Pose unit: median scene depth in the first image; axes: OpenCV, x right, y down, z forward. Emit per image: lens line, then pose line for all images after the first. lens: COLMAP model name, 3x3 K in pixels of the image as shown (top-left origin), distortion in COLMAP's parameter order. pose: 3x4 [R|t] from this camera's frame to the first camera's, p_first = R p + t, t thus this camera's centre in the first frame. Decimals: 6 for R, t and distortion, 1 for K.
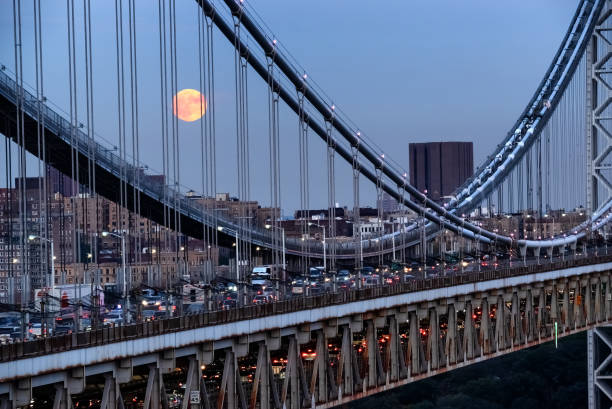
lens RADIAL K [[832.9, 0, 308.6], [0, 832.9, 204.1], [0, 0, 1]] dist [0.063949, 0.000000]
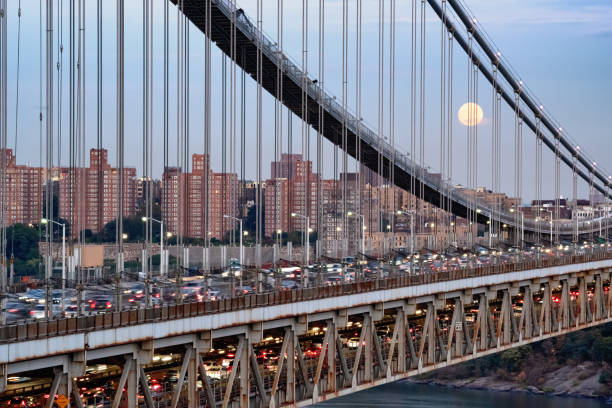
lens RADIAL K [[832.9, 0, 302.3], [0, 832.9, 203.8], [0, 0, 1]] dist [0.063949, 0.000000]
pose [[0.999420, 0.026918, -0.020863, -0.382823], [-0.026661, 0.999566, 0.012492, 0.006760], [0.021190, -0.011929, 0.999704, -0.459041]]
